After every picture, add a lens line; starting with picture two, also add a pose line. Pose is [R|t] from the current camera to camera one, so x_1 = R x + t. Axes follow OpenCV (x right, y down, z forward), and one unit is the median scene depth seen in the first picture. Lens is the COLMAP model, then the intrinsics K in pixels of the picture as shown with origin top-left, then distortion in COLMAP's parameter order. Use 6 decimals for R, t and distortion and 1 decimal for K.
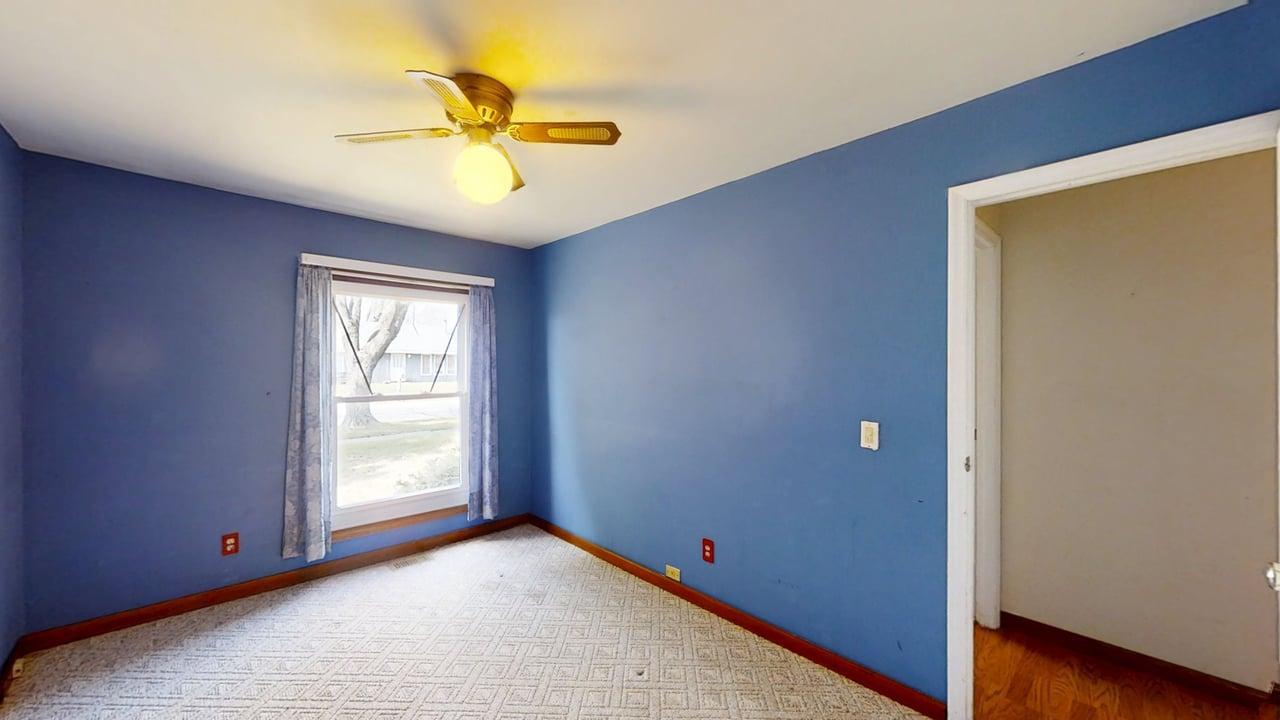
lens RADIAL K [[471.5, 0, 637.3], [0, 471.5, 361.9], [0, 0, 1]] dist [-0.000826, -0.000220]
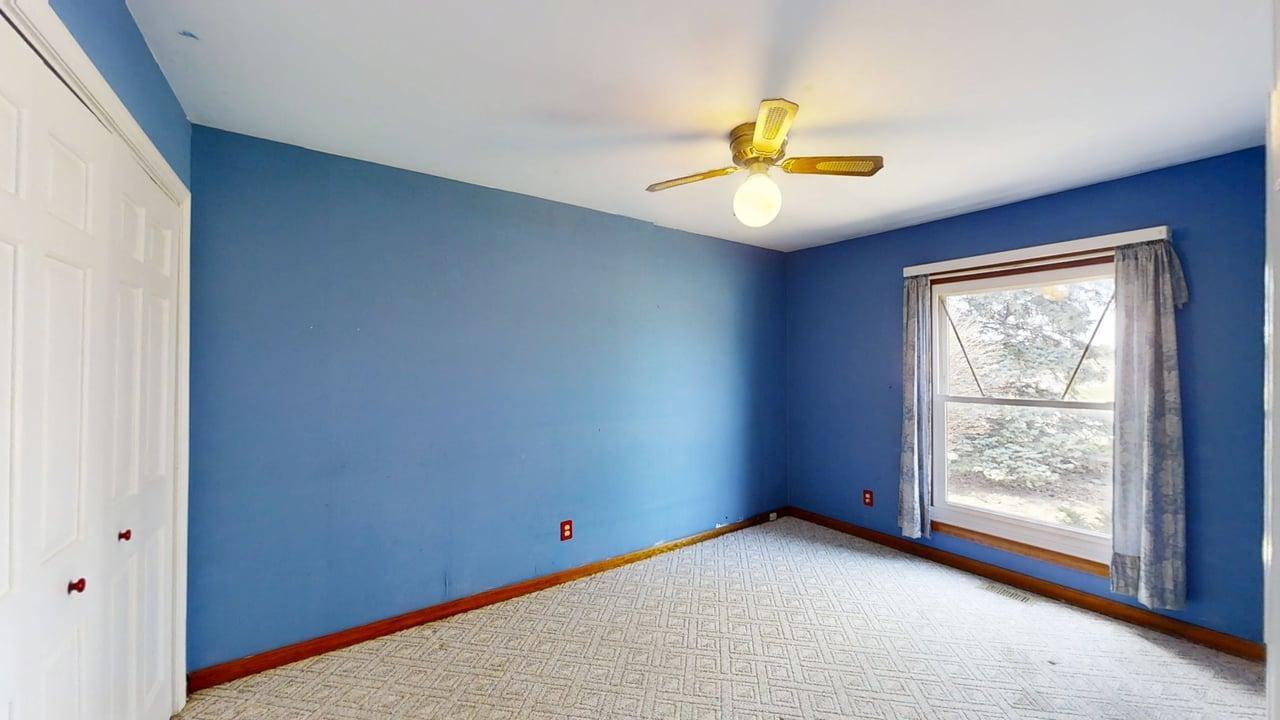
lens RADIAL K [[471.5, 0, 641.2], [0, 471.5, 364.1], [0, 0, 1]] dist [-0.000826, -0.000220]
pose [[-0.139712, -0.001001, -0.990192, 0.528283], [0.005523, 0.999983, -0.001790, 0.004003], [0.990177, -0.005719, -0.139704, 0.522050]]
